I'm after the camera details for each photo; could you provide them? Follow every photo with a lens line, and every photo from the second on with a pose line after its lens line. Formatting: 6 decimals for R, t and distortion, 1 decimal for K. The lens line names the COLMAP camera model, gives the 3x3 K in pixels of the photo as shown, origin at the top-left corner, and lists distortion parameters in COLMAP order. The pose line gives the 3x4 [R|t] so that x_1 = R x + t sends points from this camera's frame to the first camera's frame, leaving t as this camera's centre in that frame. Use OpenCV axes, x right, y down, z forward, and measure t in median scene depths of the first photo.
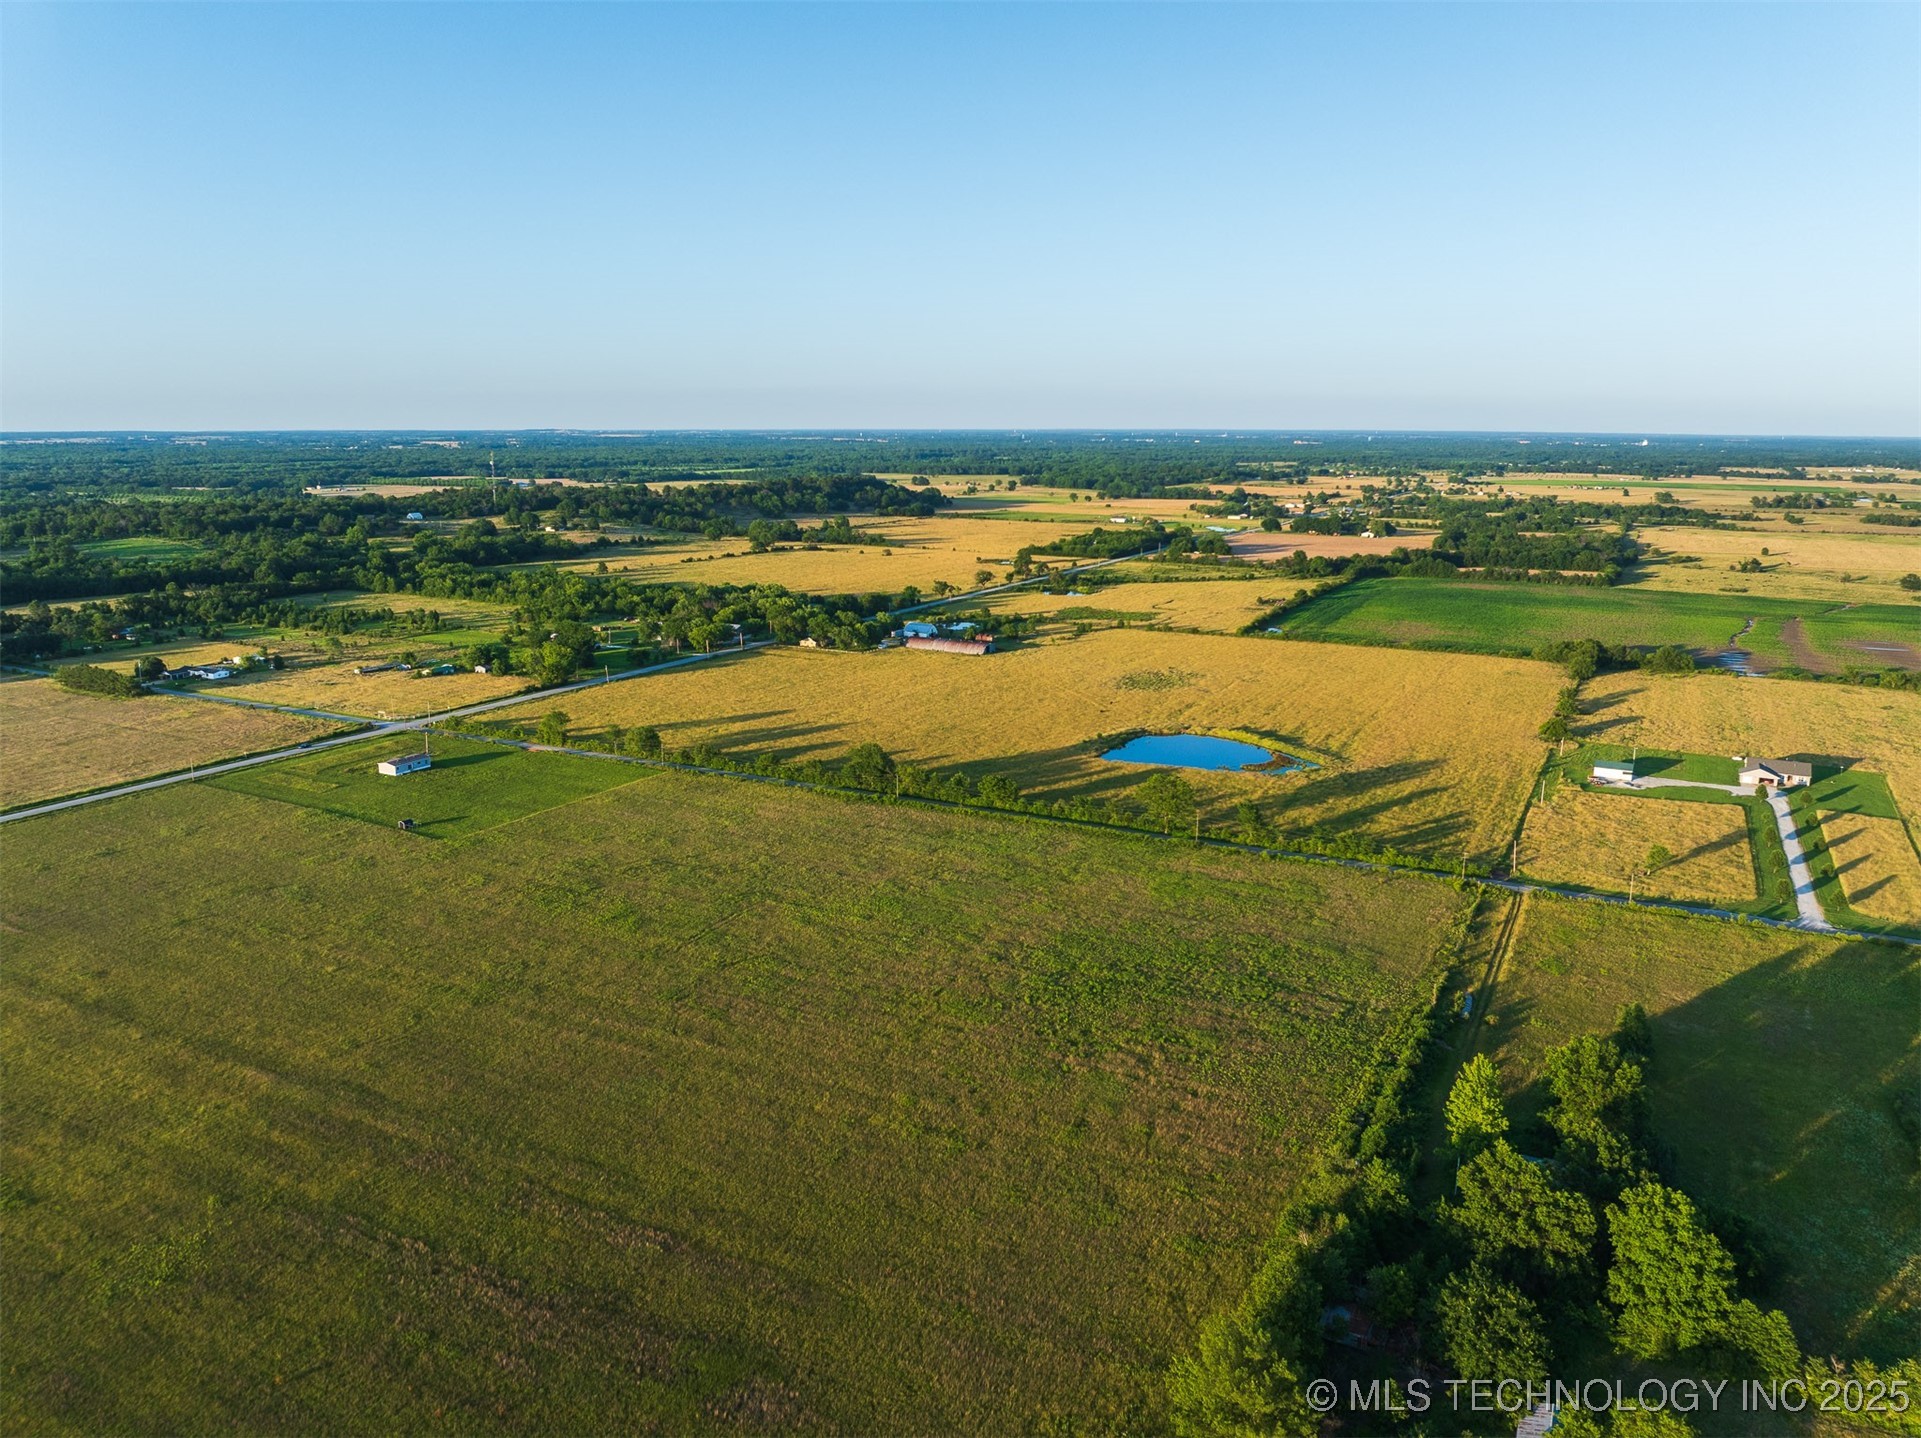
lens RADIAL K [[1342.8, 0, 960.5], [0, 1342.8, 719.0], [0, 0, 1]] dist [-0.010386, -0.056770]
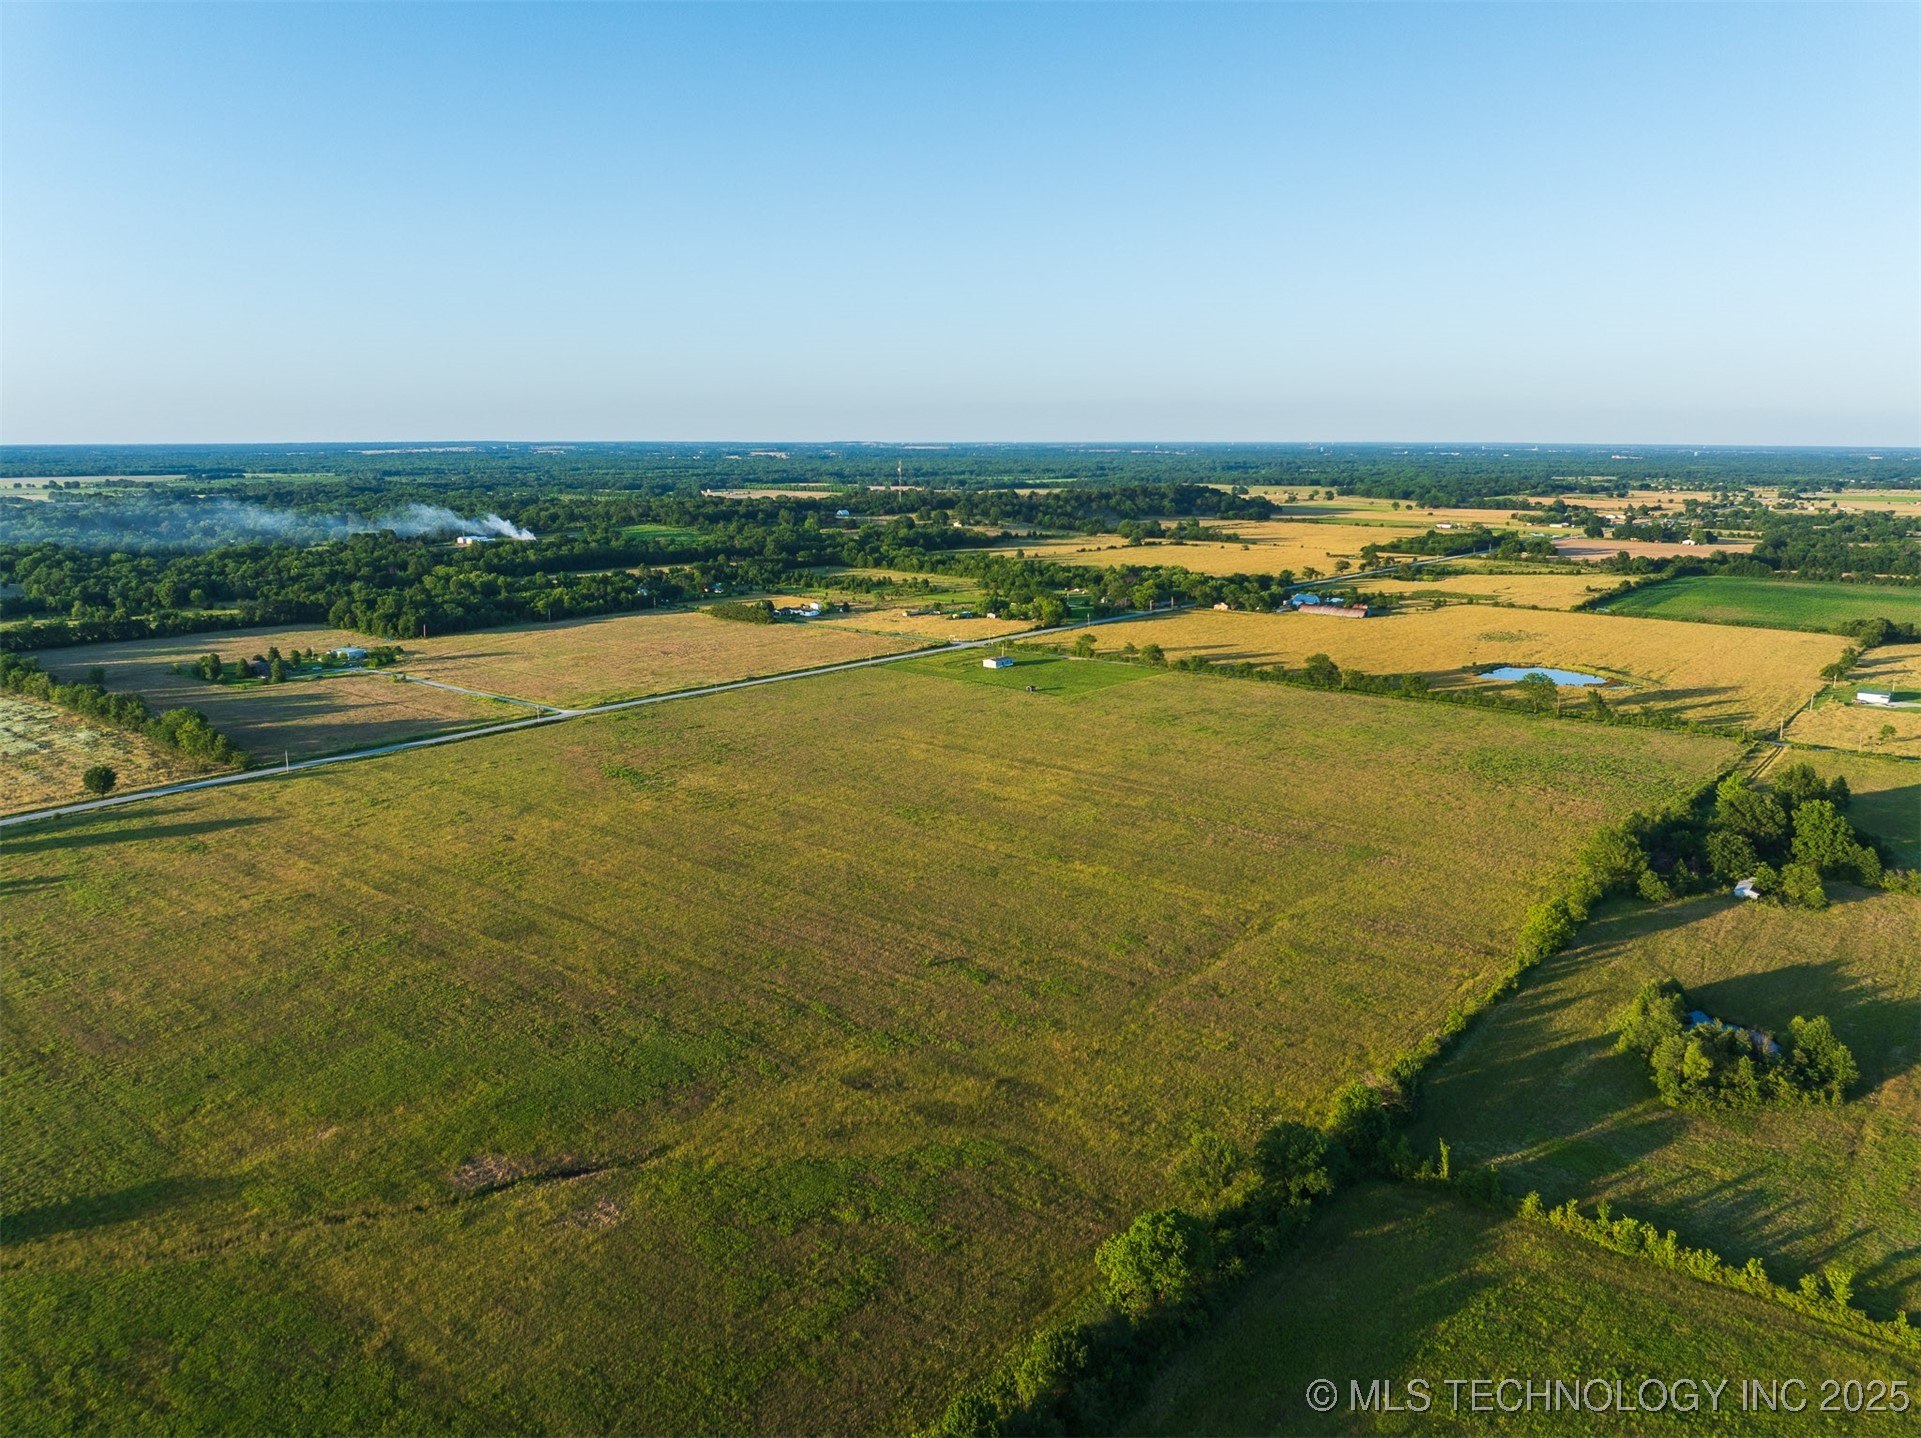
lens RADIAL K [[1347.7, 0, 963.5], [0, 1347.7, 694.5], [0, 0, 1]] dist [-0.044619, 0.007426]
pose [[0.978670, 0.036901, -0.202096, -0.050994], [-0.042339, 0.998847, -0.022650, 0.037781], [0.201027, 0.030724, 0.979104, -0.177279]]
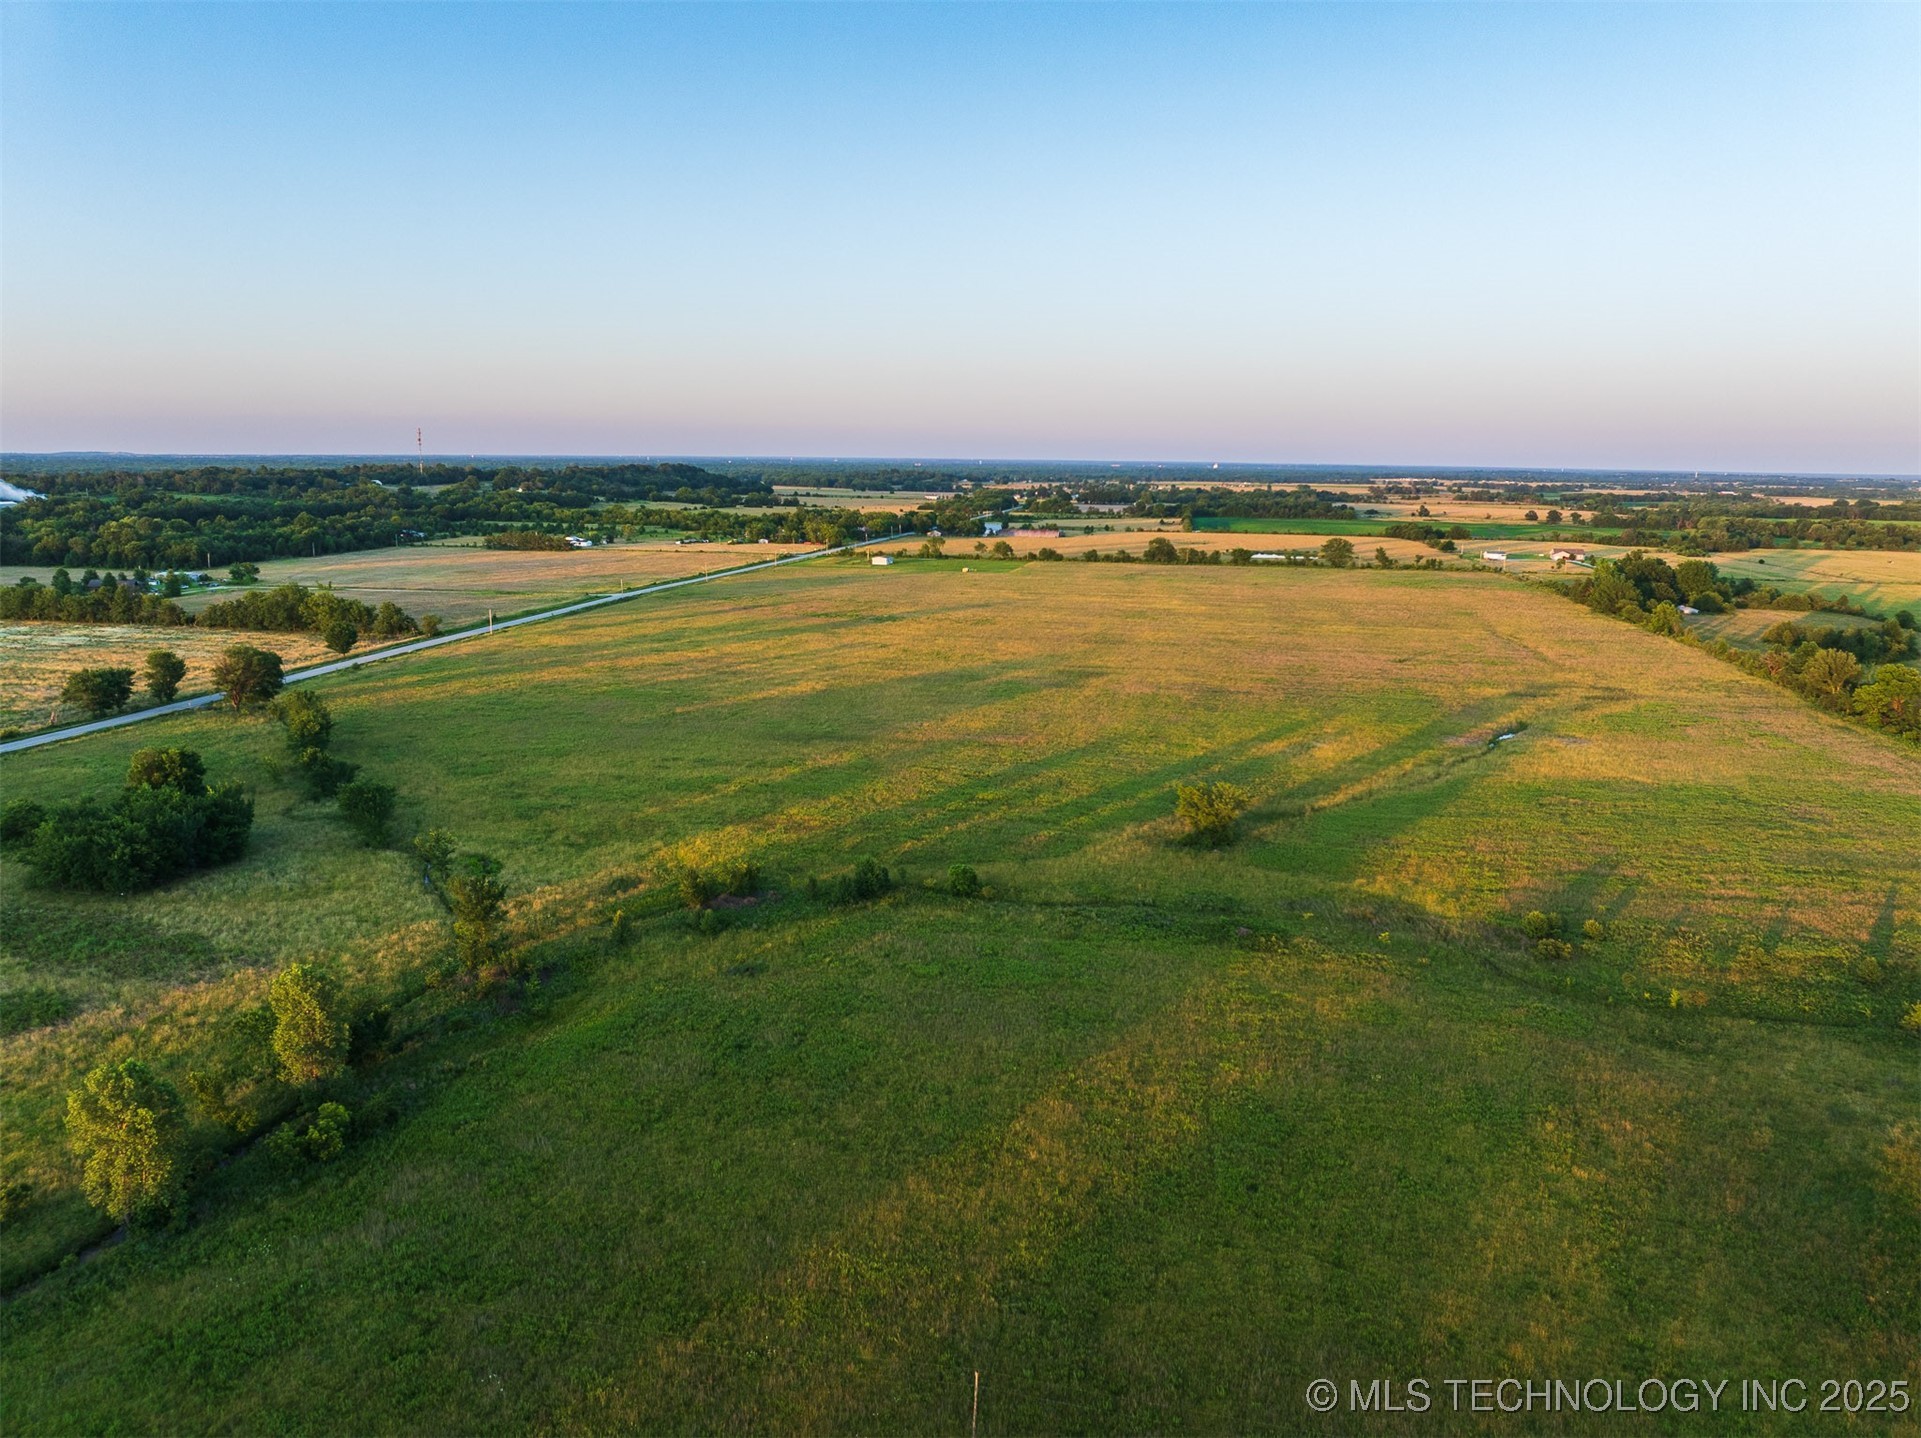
lens RADIAL K [[1342.8, 0, 960.5], [0, 1342.8, 719.0], [0, 0, 1]] dist [-0.010386, -0.056770]
pose [[0.955626, -0.048443, 0.290571, -0.288548], [0.054611, 0.998421, -0.013149, 0.090930], [-0.289476, 0.028434, 0.956763, -0.215909]]
